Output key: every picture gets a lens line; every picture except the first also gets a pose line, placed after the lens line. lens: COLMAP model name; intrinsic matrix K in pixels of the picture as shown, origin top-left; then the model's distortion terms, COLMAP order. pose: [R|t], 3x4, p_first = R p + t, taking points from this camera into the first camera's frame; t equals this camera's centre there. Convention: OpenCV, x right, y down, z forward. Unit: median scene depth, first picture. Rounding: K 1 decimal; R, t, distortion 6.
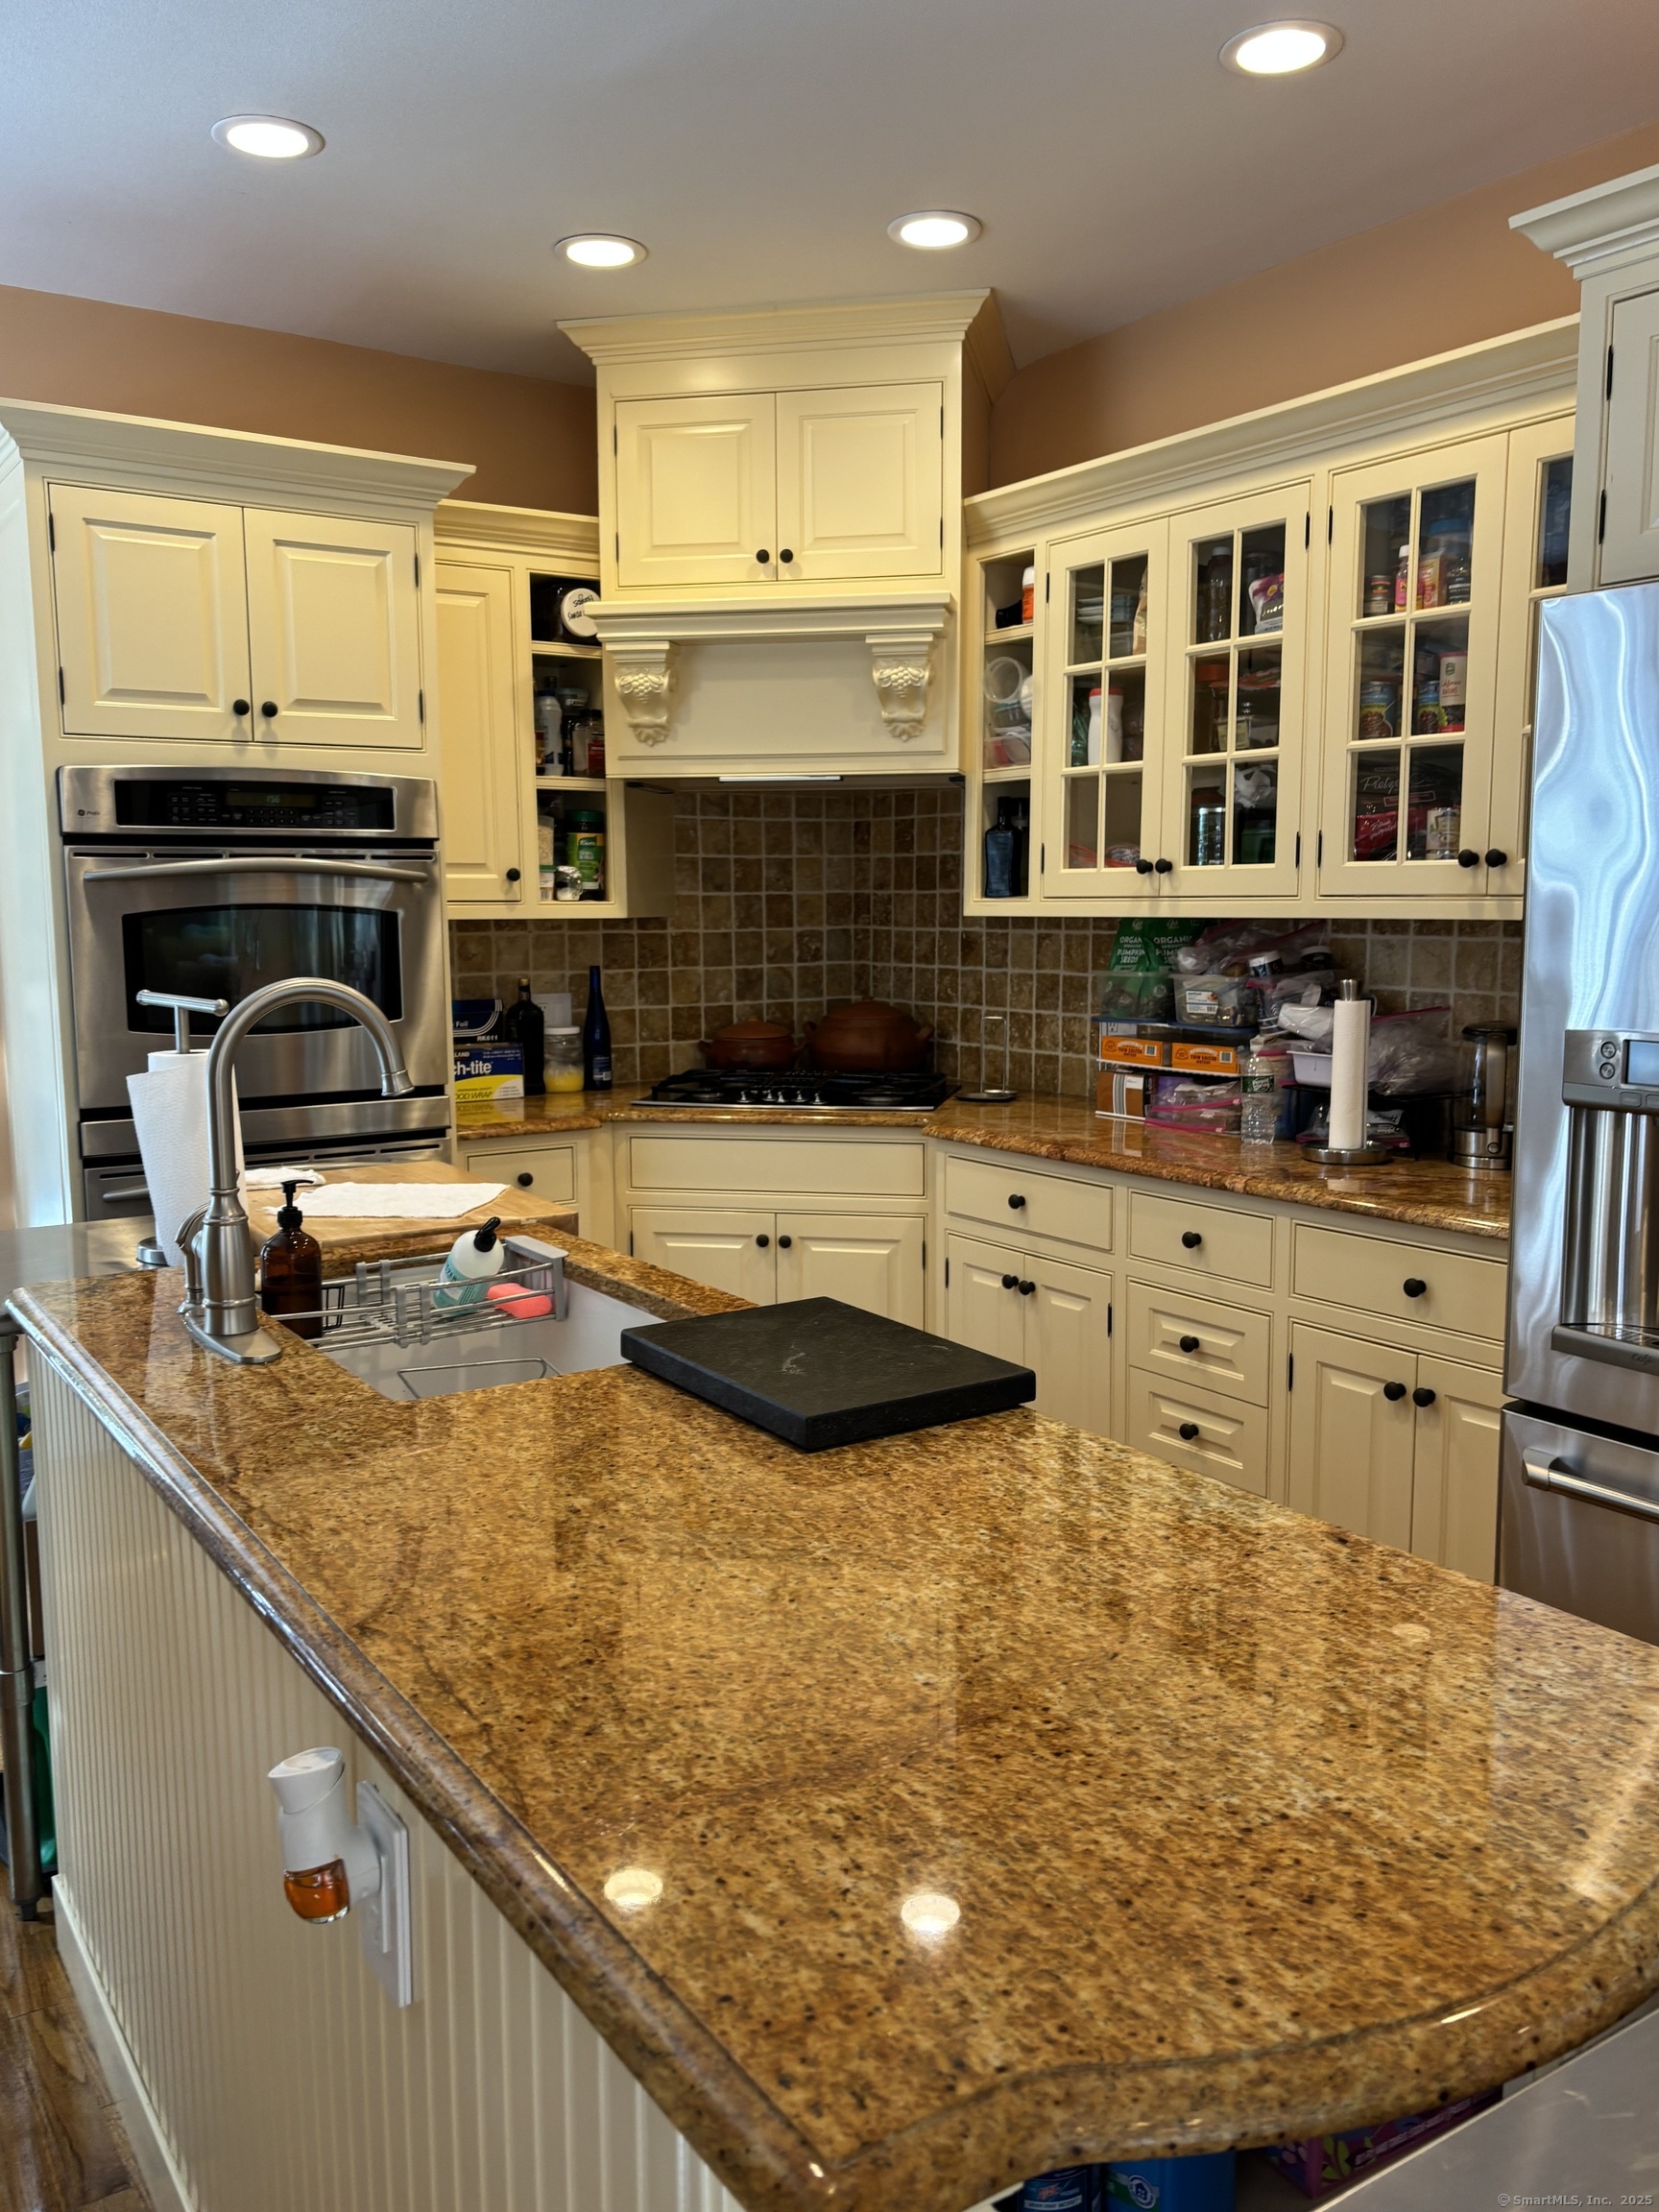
lens RADIAL K [[1737.9, 0, 830.2], [0, 1737.9, 1110.0], [0, 0, 1]] dist [0.010779, 0.005129]
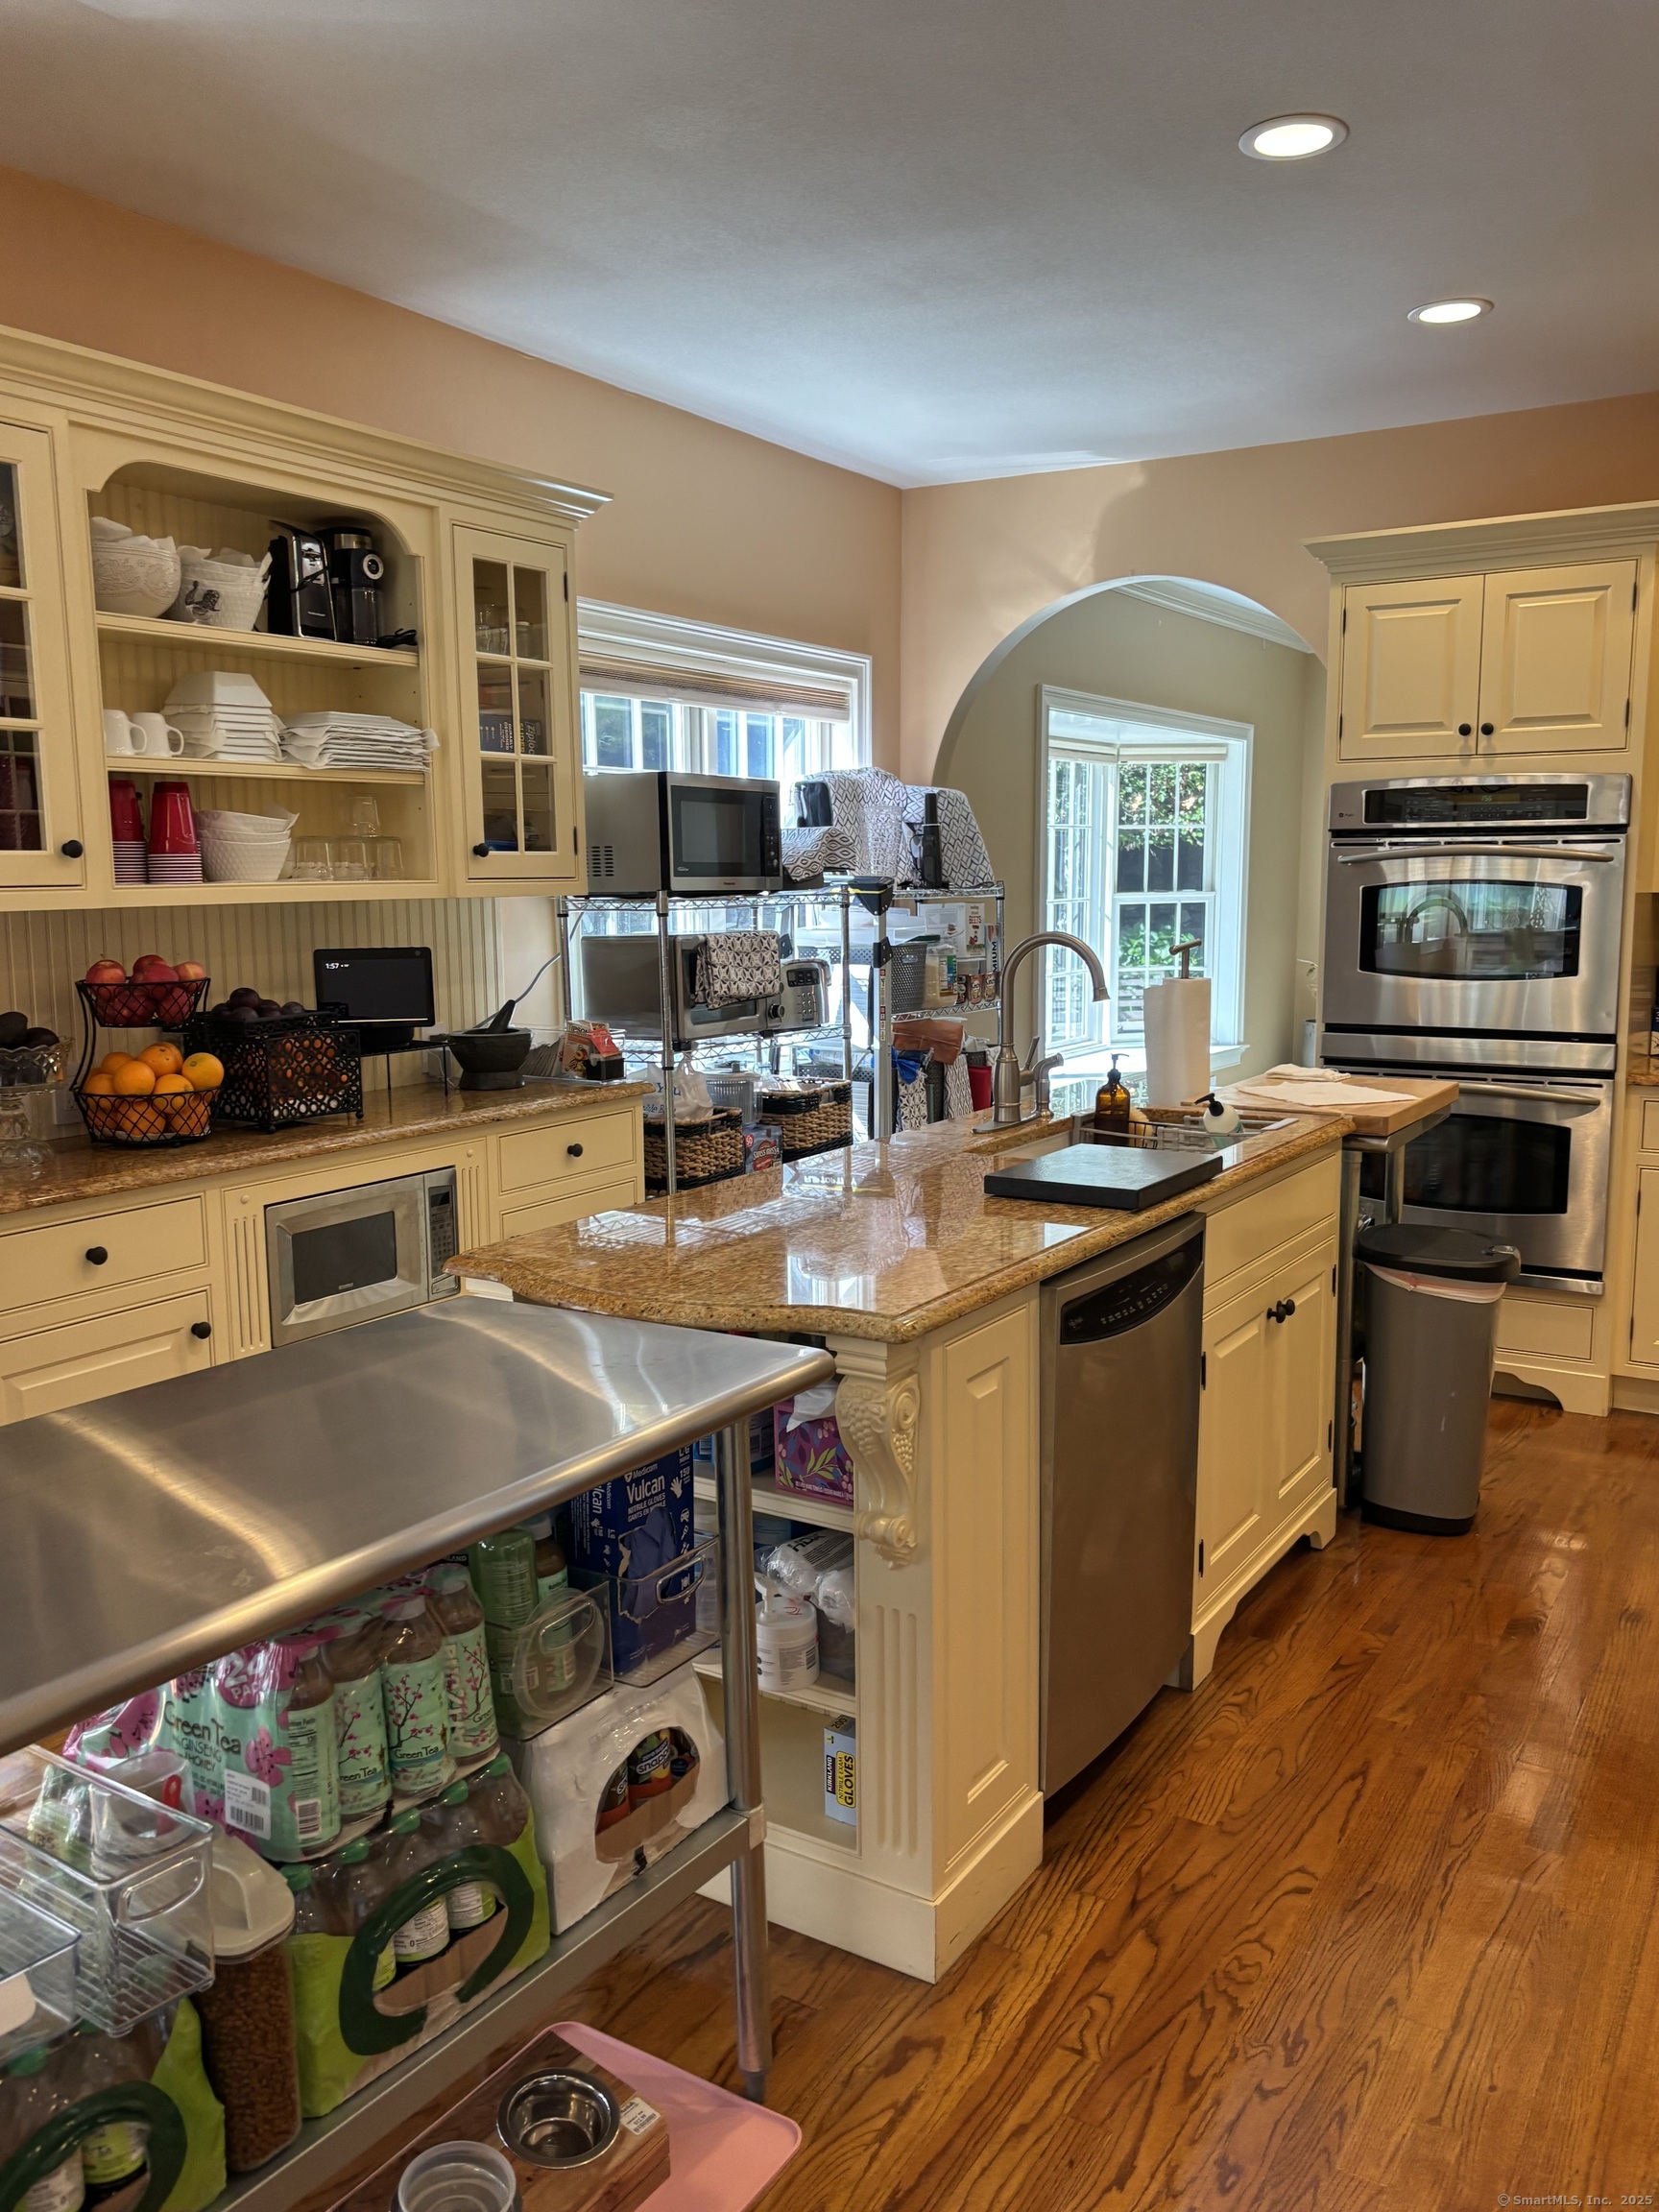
lens RADIAL K [[1737.9, 0, 829.9], [0, 1737.9, 1109.8], [0, 0, 1]] dist [0.010779, 0.005129]
pose [[0.409844, 0.132439, -0.902490, 0.684909], [-0.108069, 0.989485, 0.096129, -0.021900], [0.905731, 0.058133, 0.419847, 0.031149]]
